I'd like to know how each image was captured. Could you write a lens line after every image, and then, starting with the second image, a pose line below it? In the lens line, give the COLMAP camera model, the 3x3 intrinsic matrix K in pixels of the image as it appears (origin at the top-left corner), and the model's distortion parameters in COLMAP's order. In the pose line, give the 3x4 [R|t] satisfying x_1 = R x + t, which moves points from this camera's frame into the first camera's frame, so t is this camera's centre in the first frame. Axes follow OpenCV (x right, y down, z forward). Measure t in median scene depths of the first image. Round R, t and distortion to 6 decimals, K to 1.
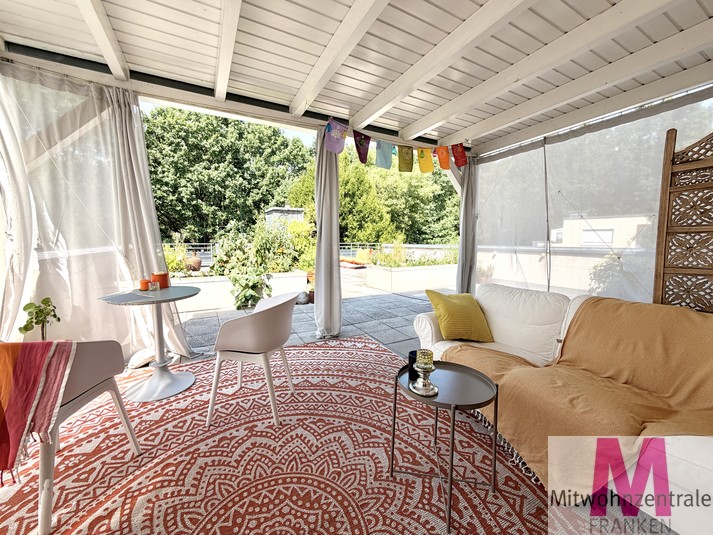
lens RADIAL K [[284.5, 0, 358.4], [0, 284.5, 267.1], [0, 0, 1]] dist [-0.000392, 0.000267]
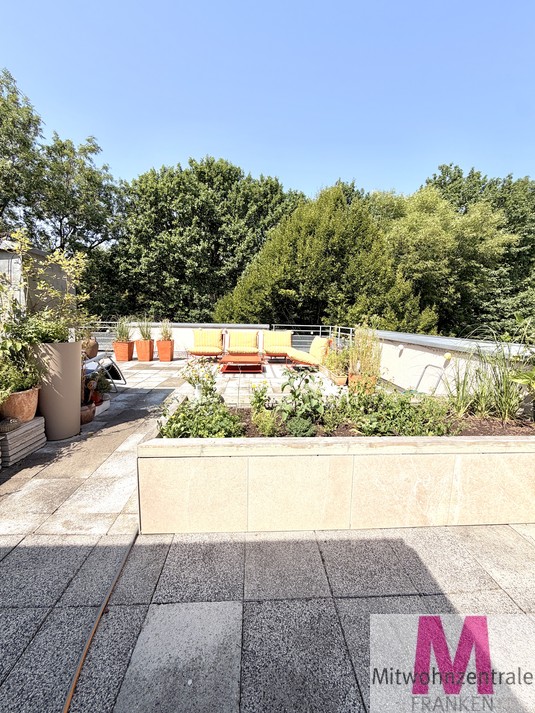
lens RADIAL K [[284.5, 0, 267.0], [0, 284.5, 354.9], [0, 0, 1]] dist [-0.000392, 0.000267]
pose [[0.899656, 0.073040, -0.430446, 0.362149], [-0.058252, 0.997173, 0.047455, -0.105049], [0.432696, -0.017619, 0.901368, 0.927016]]
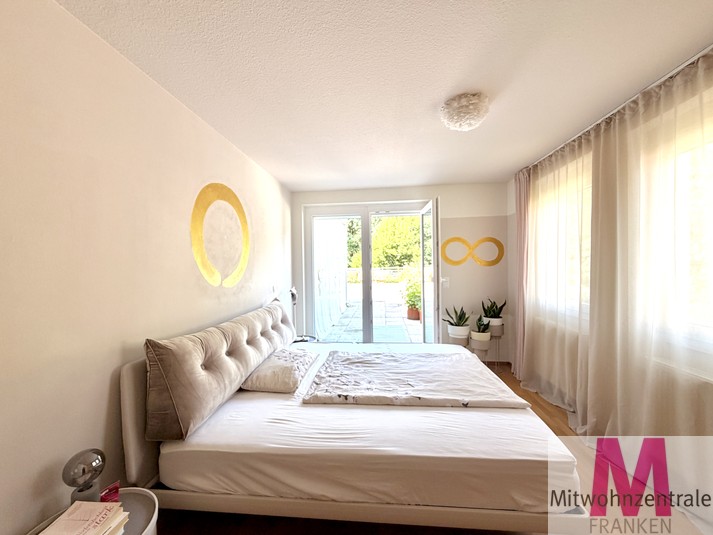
lens RADIAL K [[284.5, 0, 354.9], [0, 284.5, 268.0], [0, 0, 1]] dist [-0.000392, 0.000267]
pose [[0.822905, -0.010031, -0.568090, 1.258336], [-0.034614, 0.997102, -0.067746, 0.024682], [0.567124, 0.075412, 0.820173, -0.419753]]
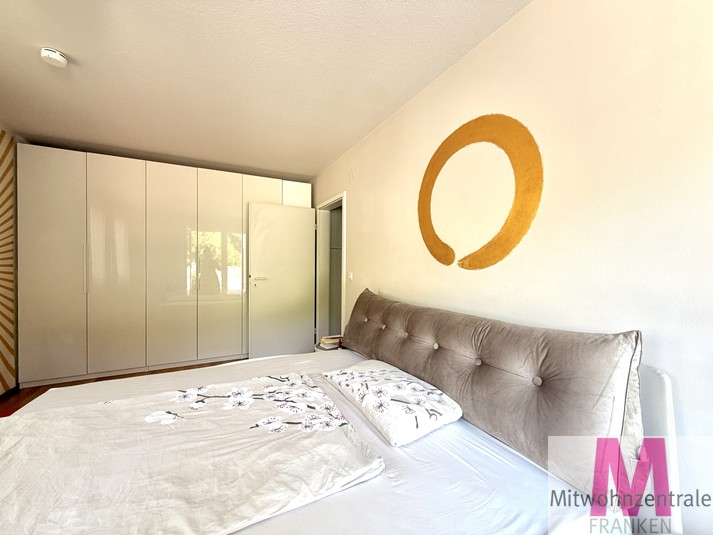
lens RADIAL K [[284.5, 0, 356.1], [0, 284.5, 267.9], [0, 0, 1]] dist [-0.000392, 0.000267]
pose [[-0.999371, -0.007135, 0.034752, 0.963144], [-0.003450, 0.994469, 0.104976, 0.003652], [-0.035308, 0.104790, -0.993867, 0.117520]]
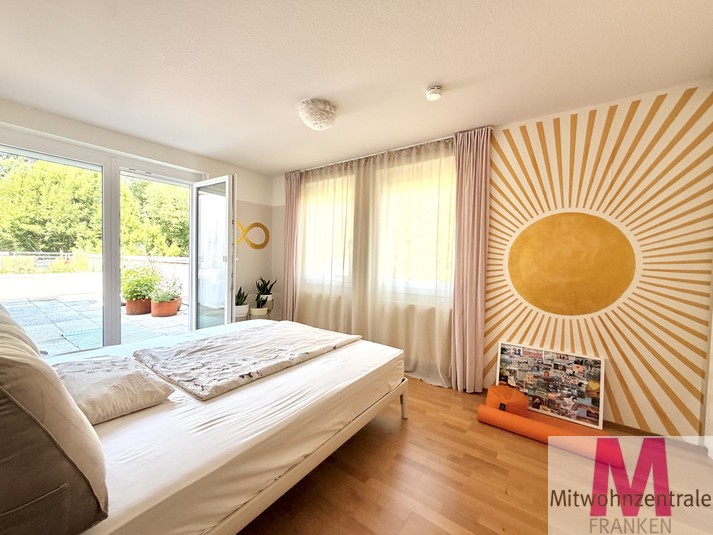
lens RADIAL K [[284.5, 0, 354.7], [0, 284.5, 266.4], [0, 0, 1]] dist [-0.000392, 0.000267]
pose [[0.907173, 0.005462, 0.420722, 1.045378], [0.019200, 0.998337, -0.054362, 0.055223], [-0.420320, 0.057394, 0.905559, -0.464140]]
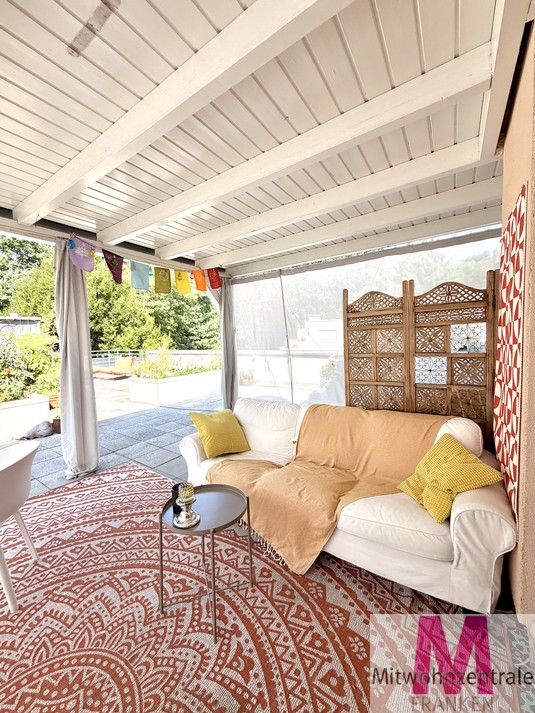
lens RADIAL K [[284.5, 0, 267.8], [0, 284.5, 353.7], [0, 0, 1]] dist [-0.000392, 0.000267]
pose [[0.884419, -0.049921, 0.464017, 0.006054], [0.070318, 0.997166, -0.026746, -0.037458], [-0.461366, 0.056284, 0.885423, -0.036218]]
